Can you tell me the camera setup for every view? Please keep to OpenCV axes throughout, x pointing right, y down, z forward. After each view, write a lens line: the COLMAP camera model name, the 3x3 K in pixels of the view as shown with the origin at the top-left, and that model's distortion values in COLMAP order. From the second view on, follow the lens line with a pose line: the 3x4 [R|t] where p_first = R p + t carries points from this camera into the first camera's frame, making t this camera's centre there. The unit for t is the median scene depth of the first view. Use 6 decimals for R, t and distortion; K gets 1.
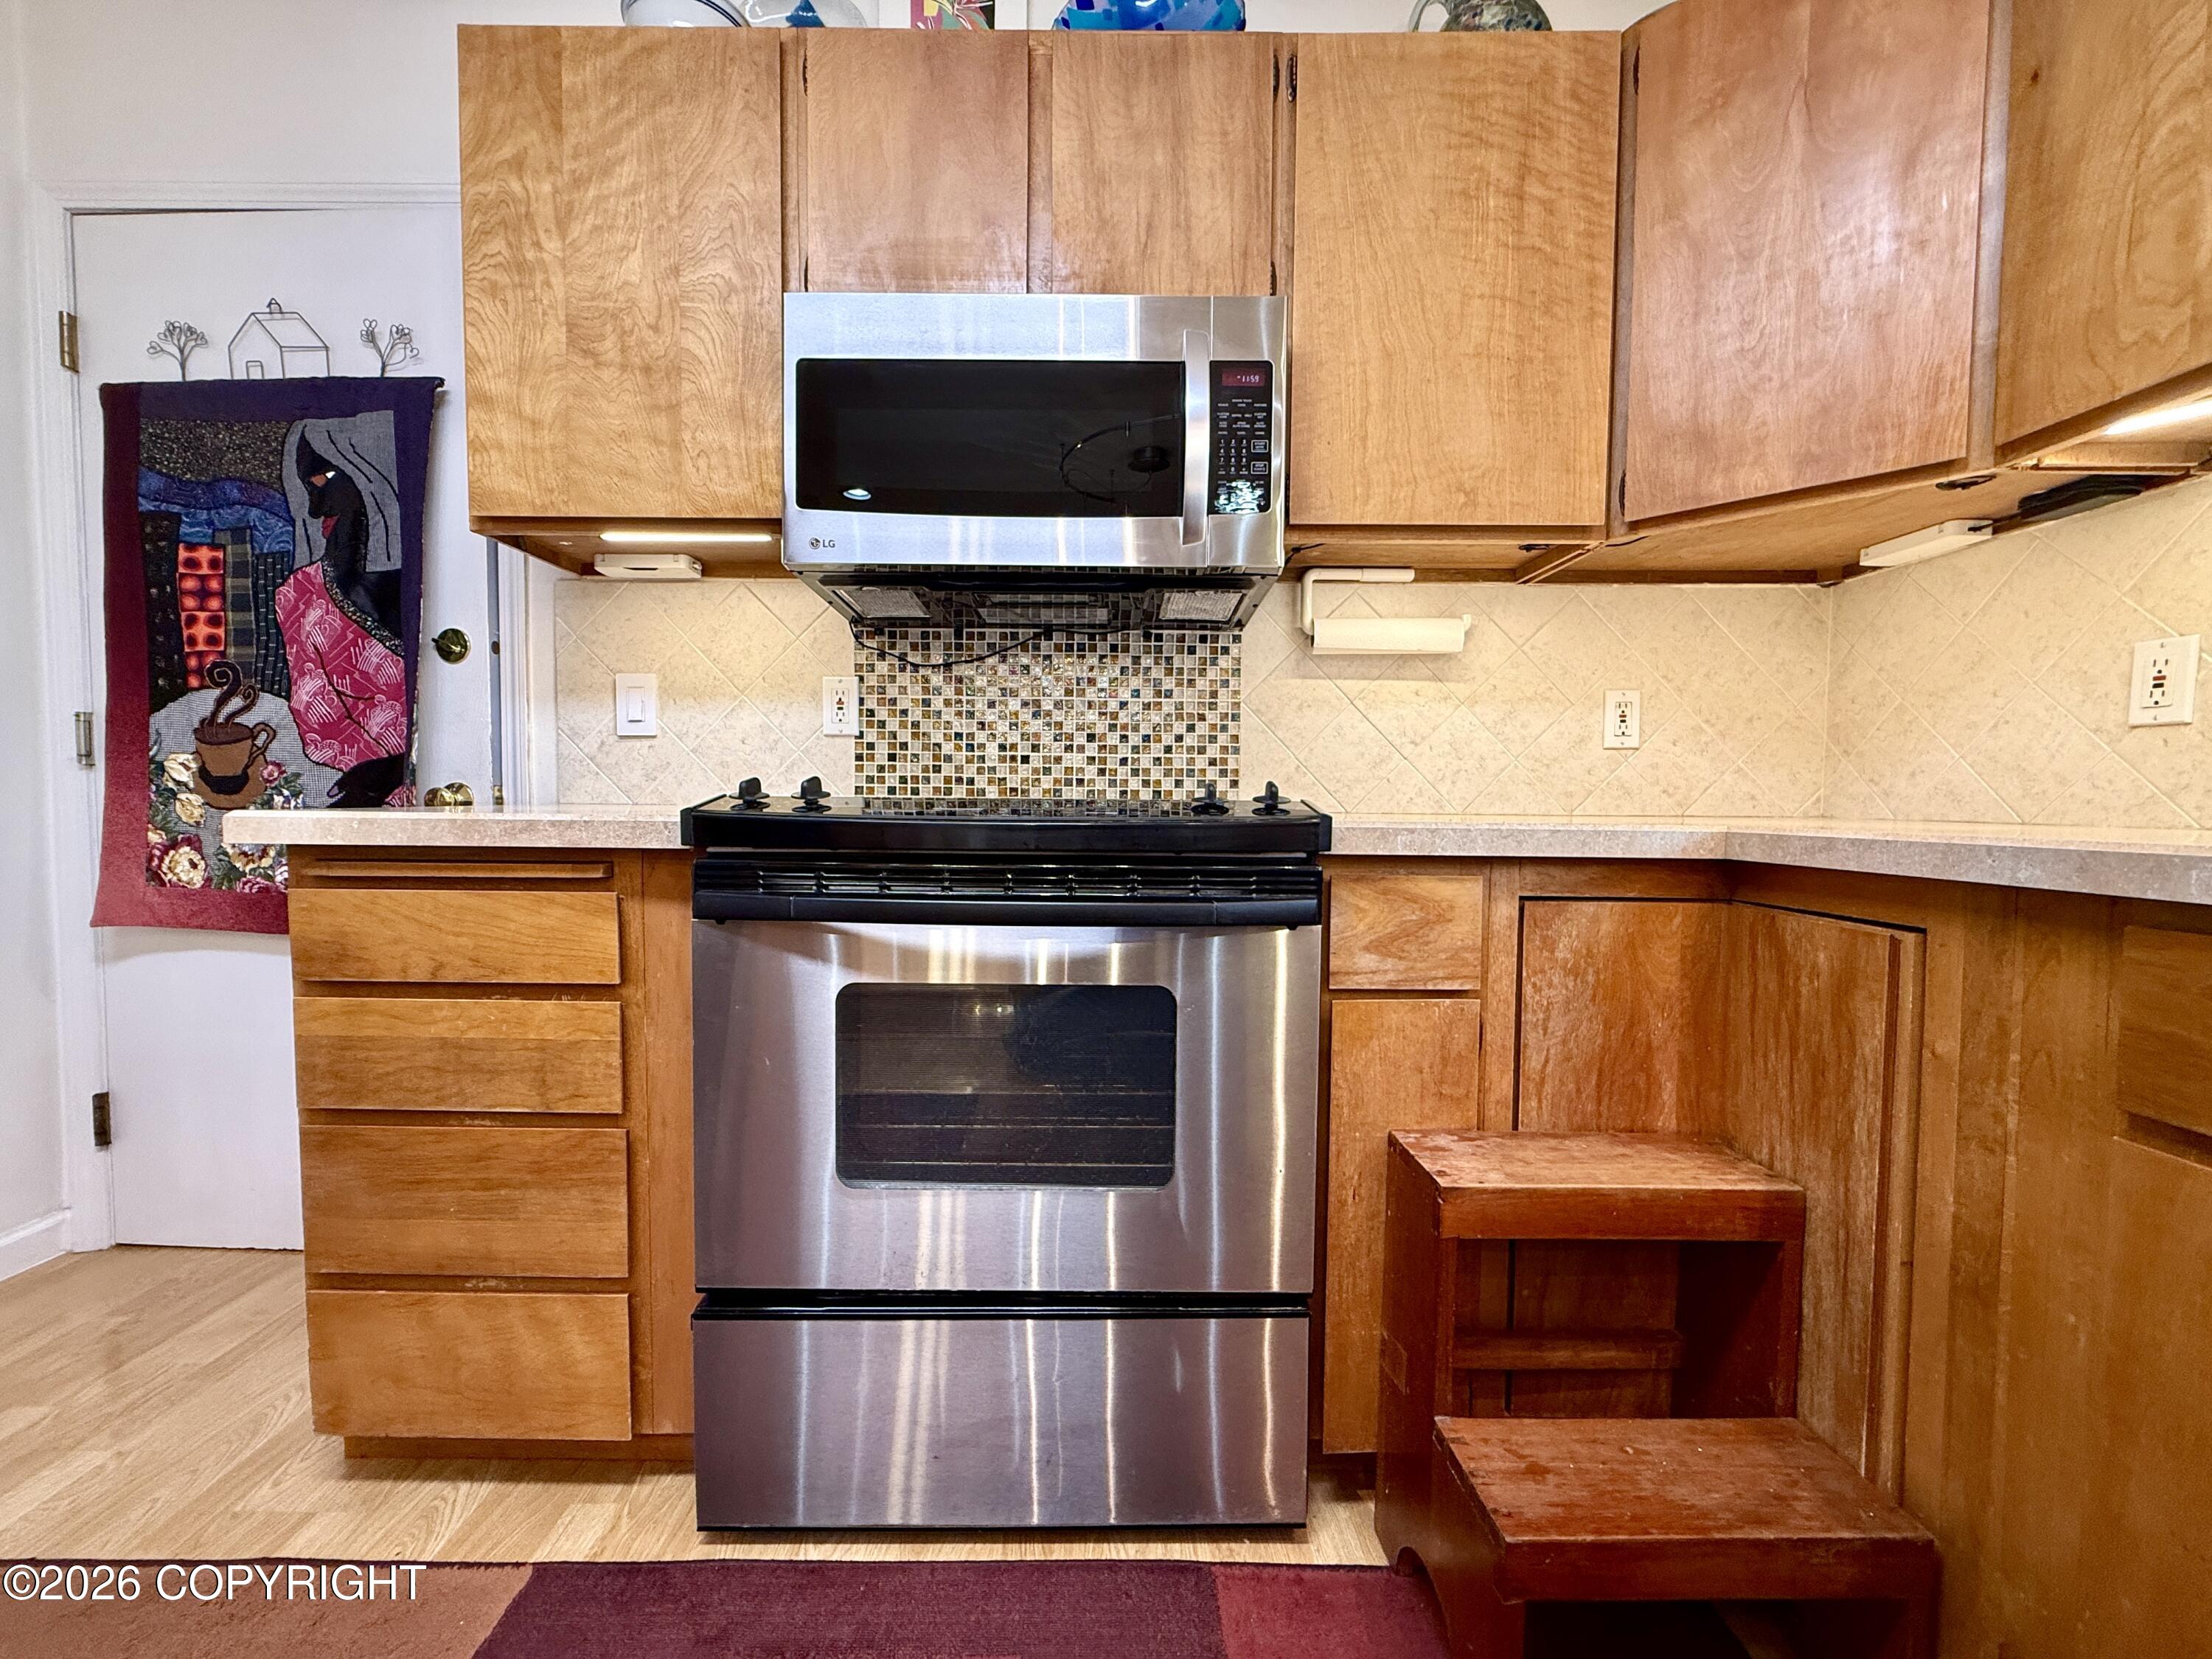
lens RADIAL K [[880.1, 0, 1095.9], [0, 880.1, 834.3], [0, 0, 1]] dist [0.001953, -0.000223]
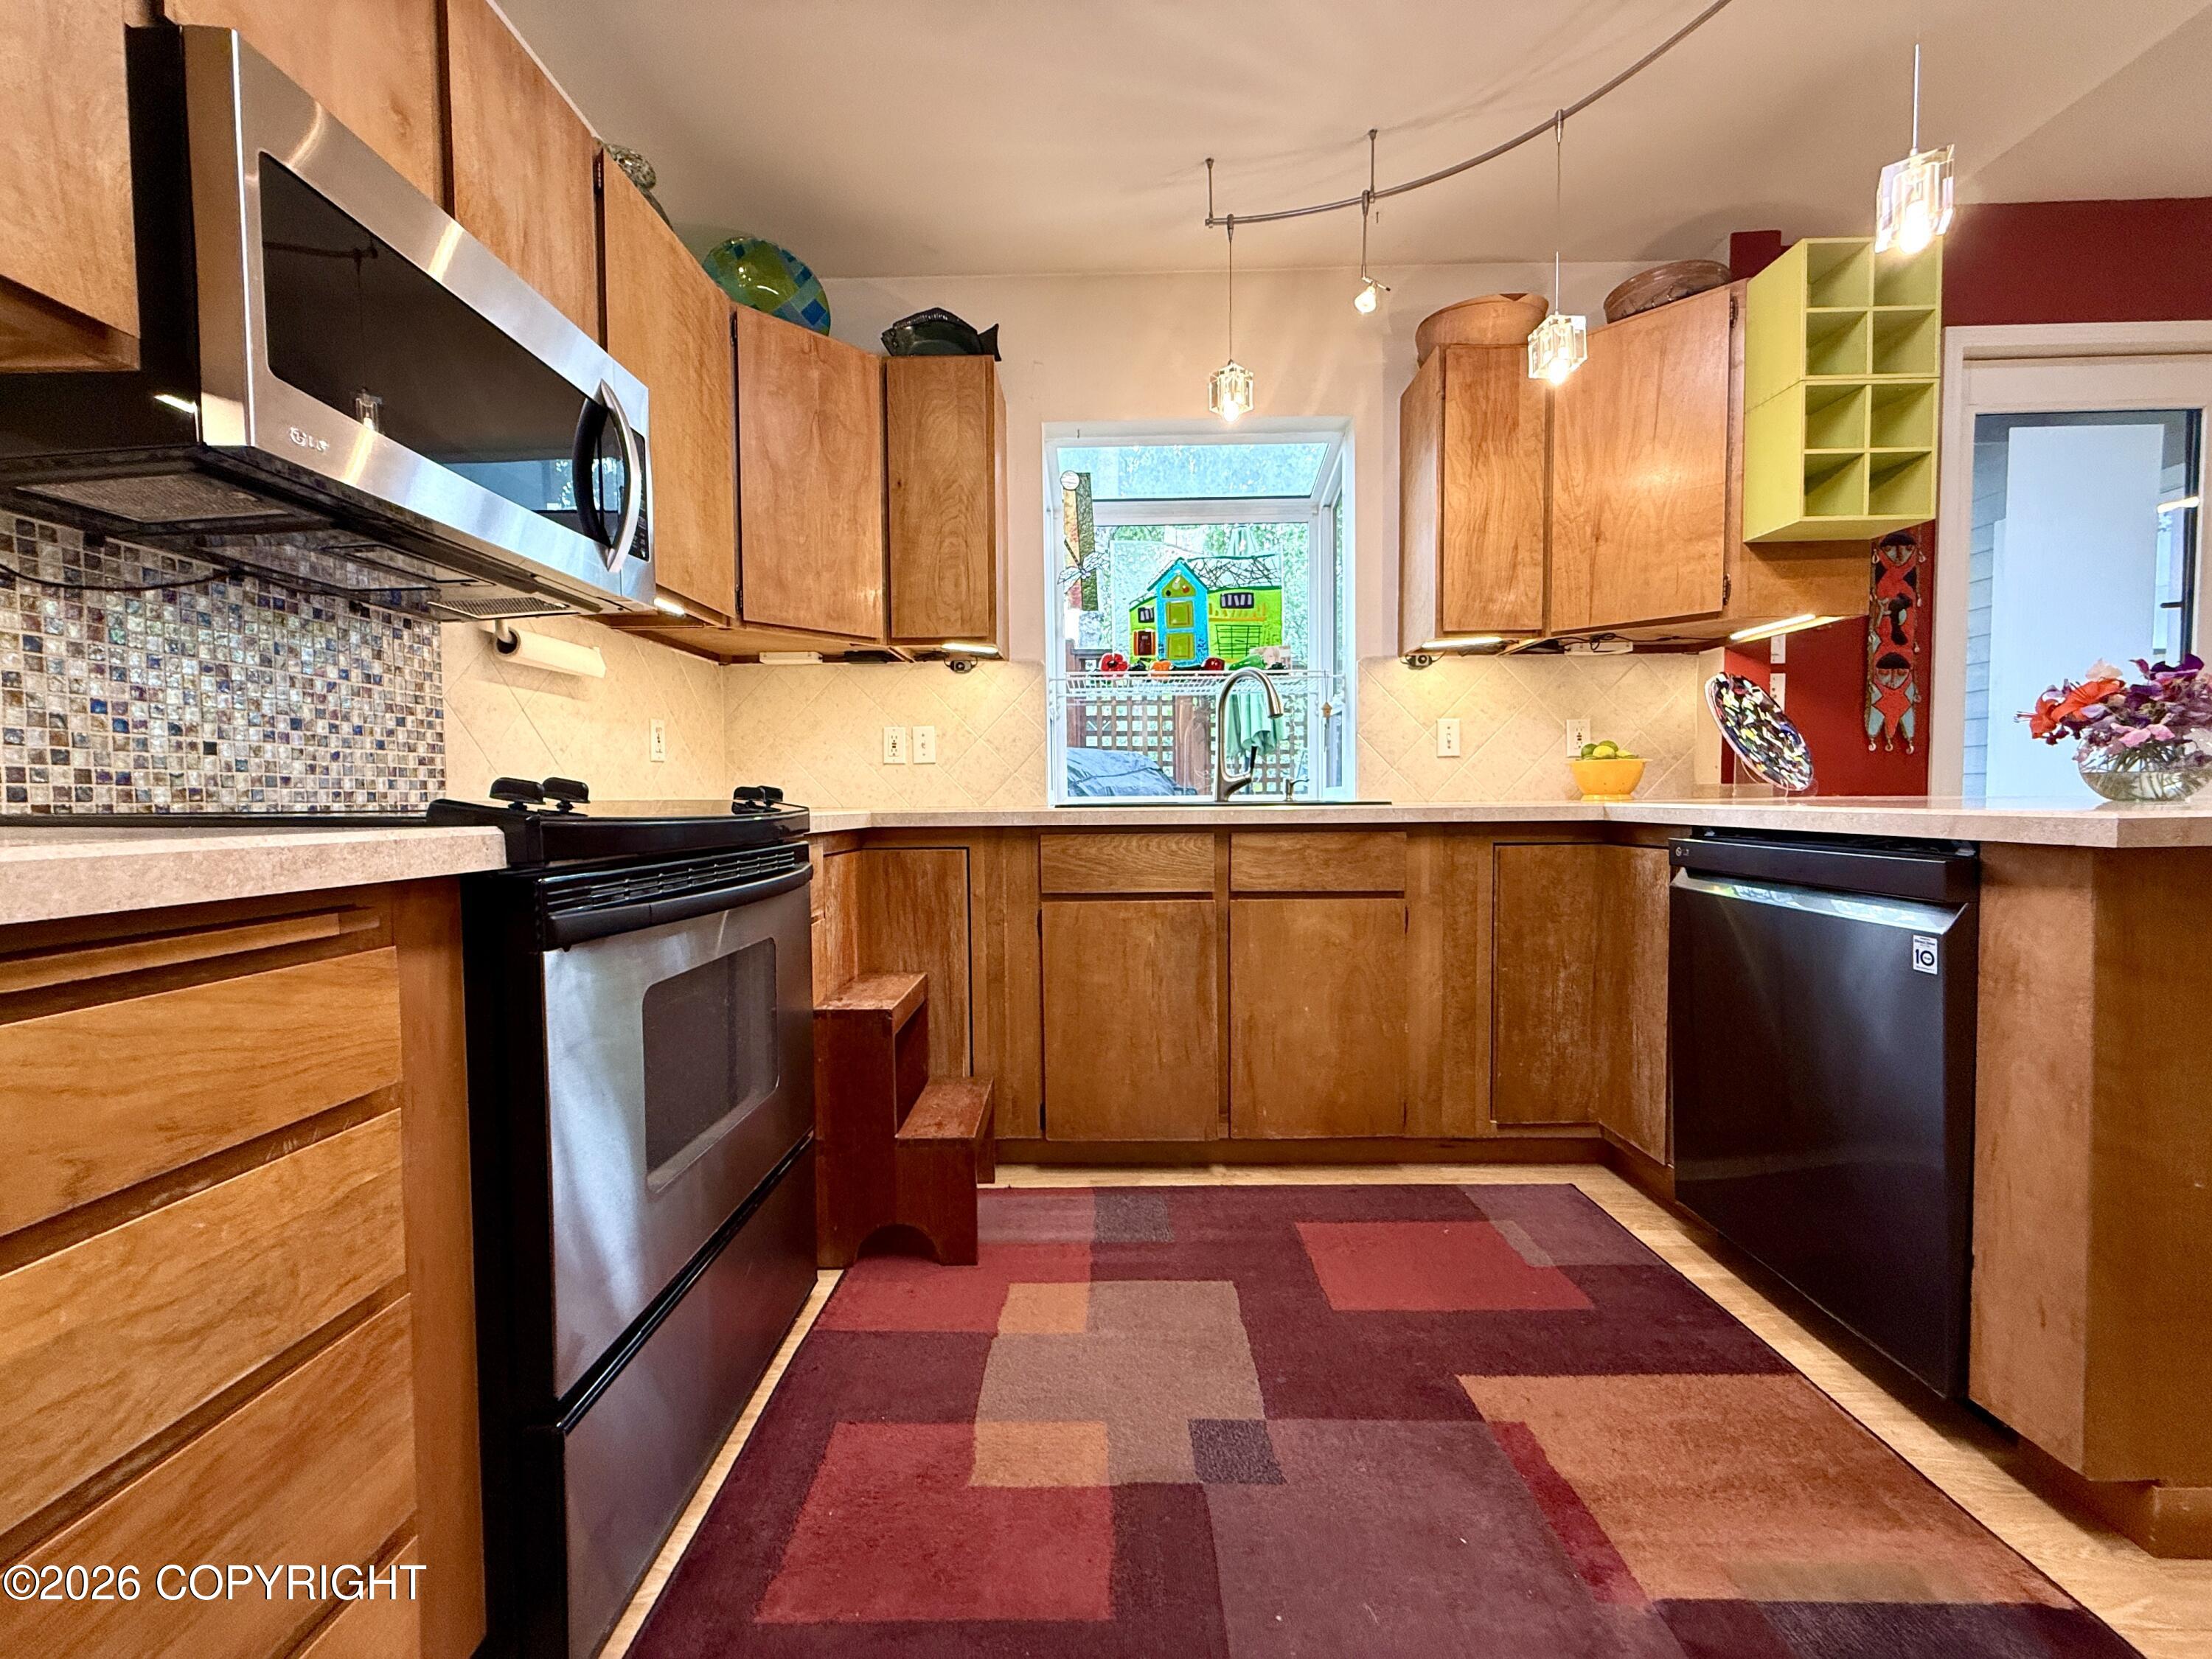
lens RADIAL K [[875.7, 0, 1097.7], [0, 875.7, 834.7], [0, 0, 1]] dist [0.001906, -0.000124]
pose [[0.021693, -0.050658, 0.998480, -0.787236], [0.049592, 0.997541, 0.049533, -0.016779], [-0.998534, 0.048442, 0.024152, 0.291208]]
